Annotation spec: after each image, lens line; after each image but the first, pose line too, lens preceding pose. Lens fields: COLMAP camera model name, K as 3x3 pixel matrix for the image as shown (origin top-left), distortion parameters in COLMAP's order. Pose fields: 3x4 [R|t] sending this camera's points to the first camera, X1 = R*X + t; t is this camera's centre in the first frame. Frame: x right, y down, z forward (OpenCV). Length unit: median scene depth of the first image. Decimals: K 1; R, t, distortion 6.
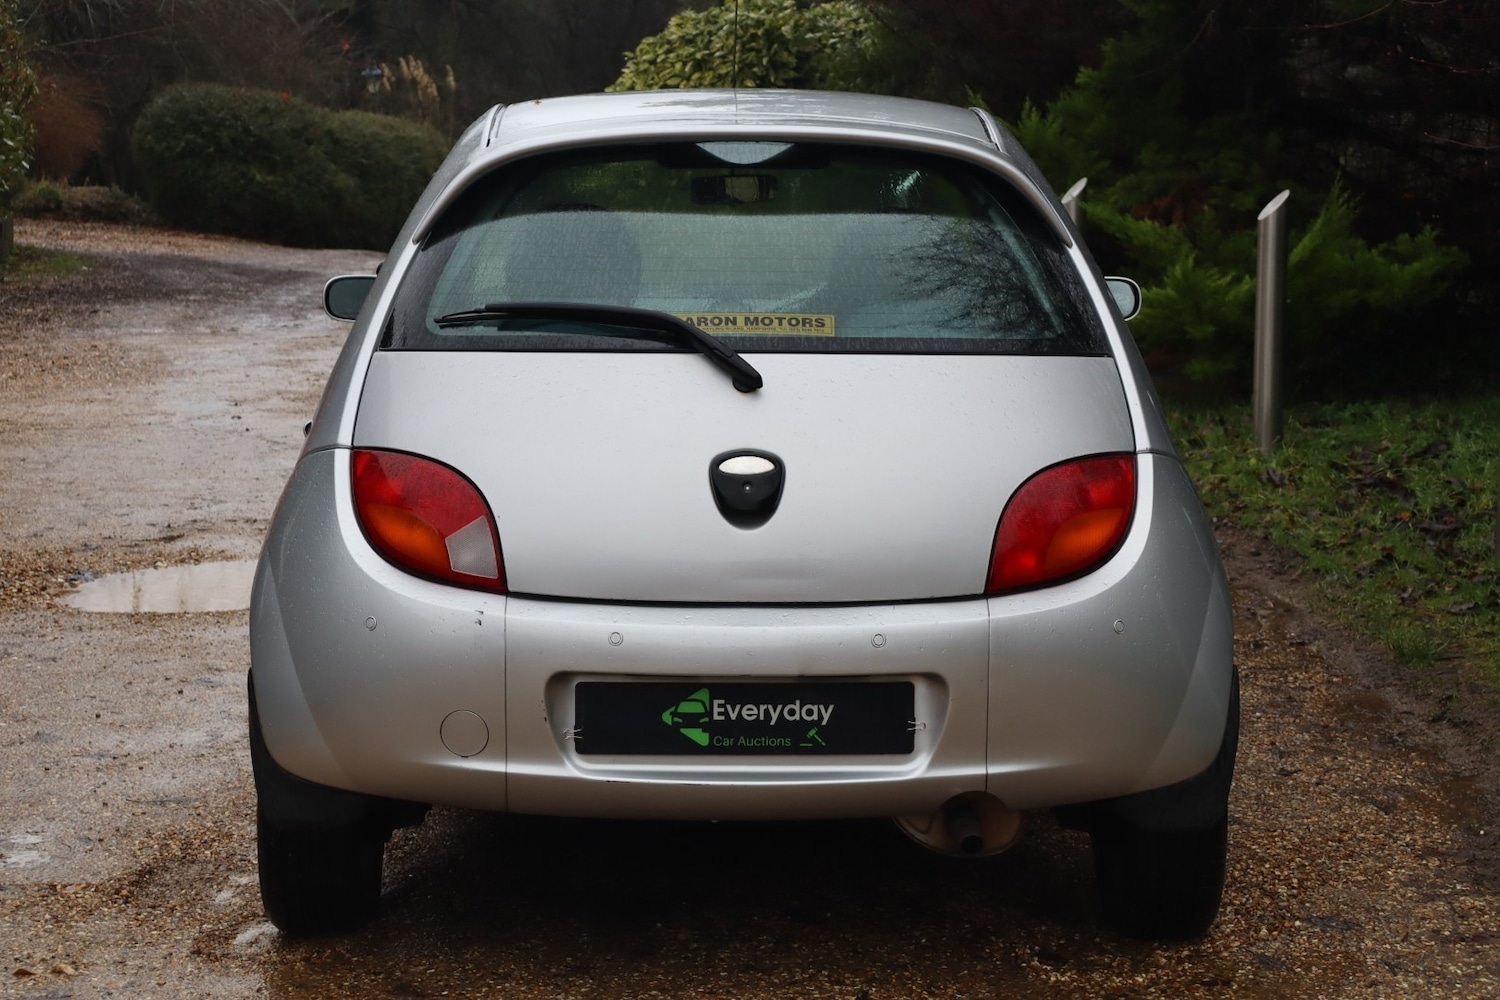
lens RADIAL K [[2973.3, 0, 742.3], [0, 2973.3, 496.2], [0, 0, 1]] dist [0.021118, 0.000000]
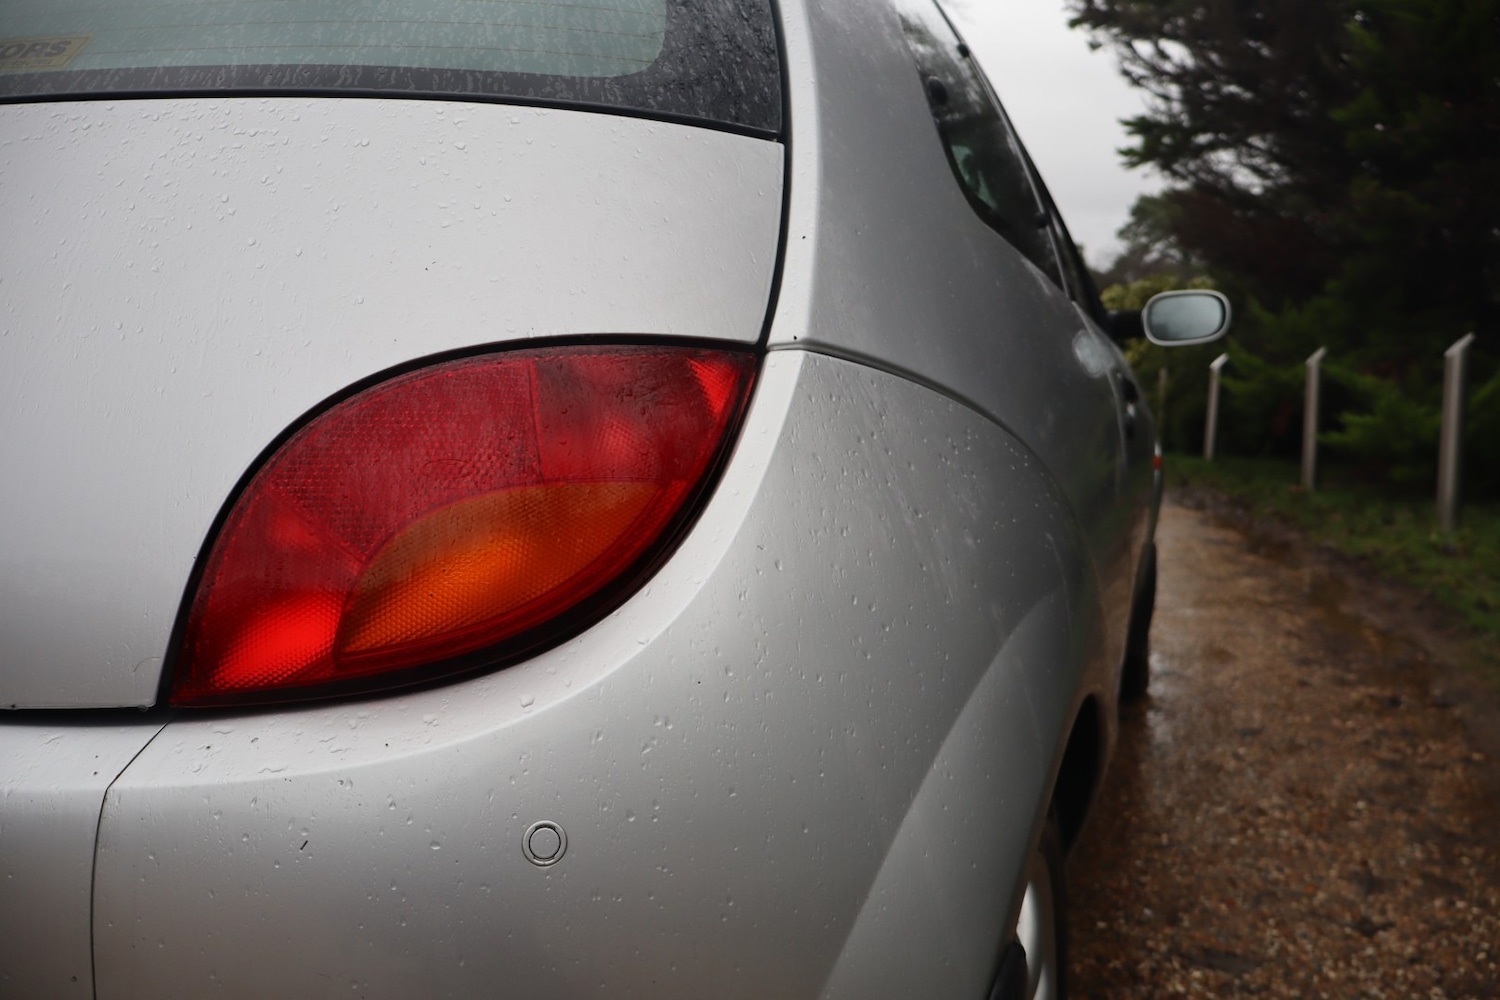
lens RADIAL K [[1248.0, 0, 755.4], [0, 1248.0, 502.1], [0, 0, 1]] dist [-0.005561, 0.009483]
pose [[0.935810, 0.032745, -0.350980, 0.192228], [-0.046901, 0.998390, -0.031905, 0.010380], [0.349370, 0.046319, 0.935839, 0.870533]]
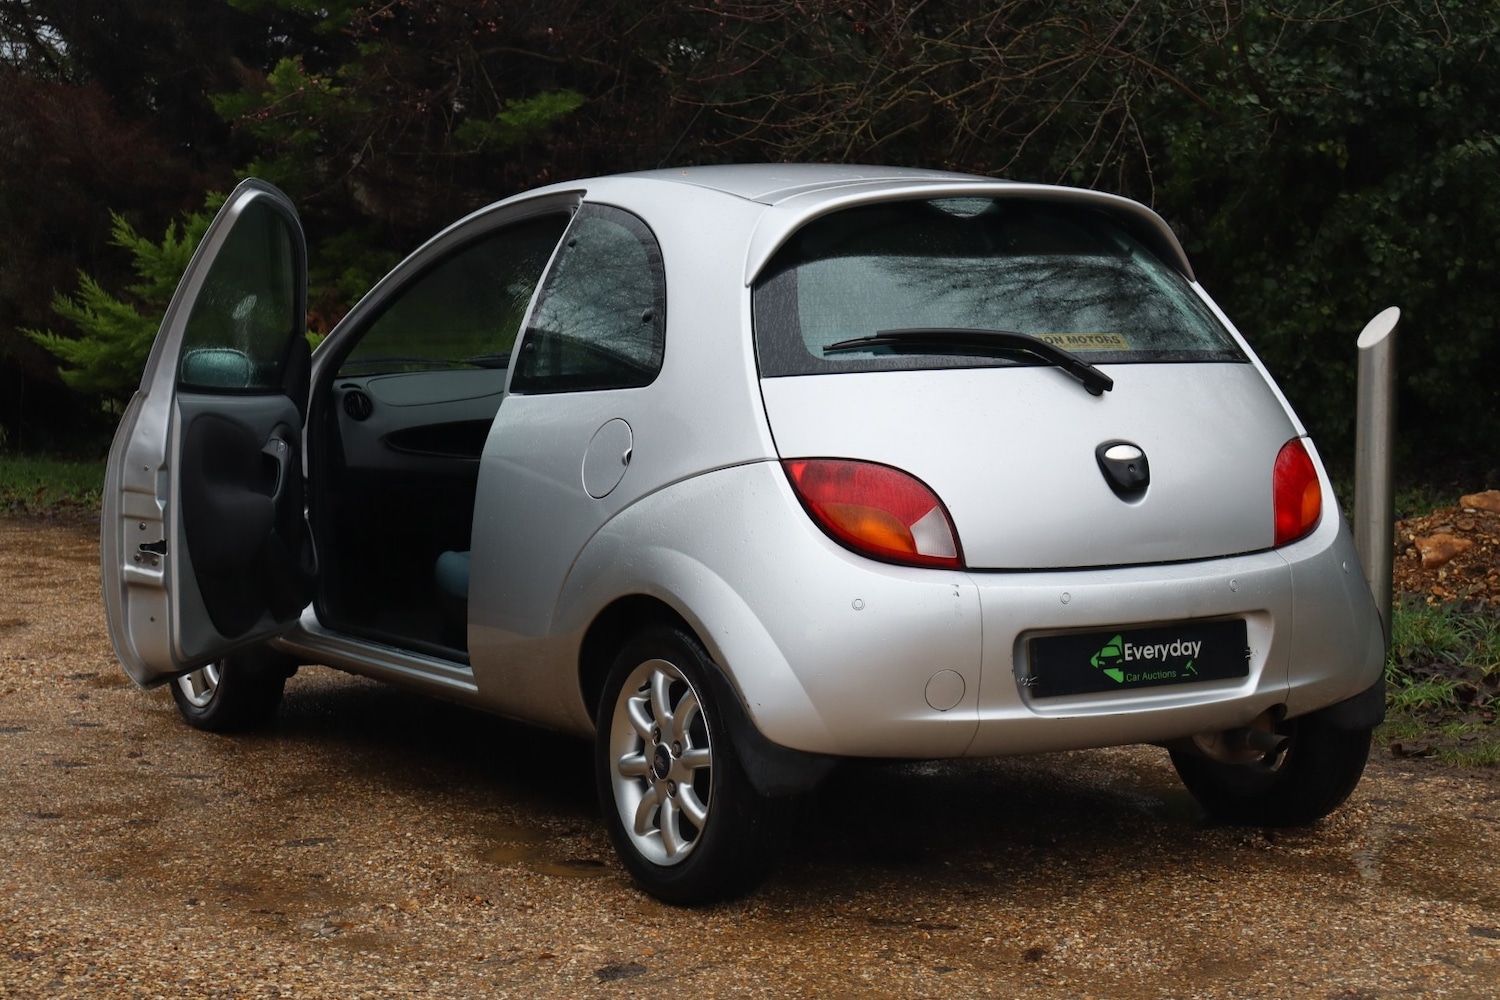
lens RADIAL K [[2973.3, 0, 742.1], [0, 2973.3, 473.1], [0, 0, 1]] dist [0.021118, 0.000000]
pose [[0.864384, -0.046293, 0.500697, -0.731248], [0.077038, 0.996189, -0.040891, 0.035316], [-0.496896, 0.073918, 0.864656, 0.015940]]
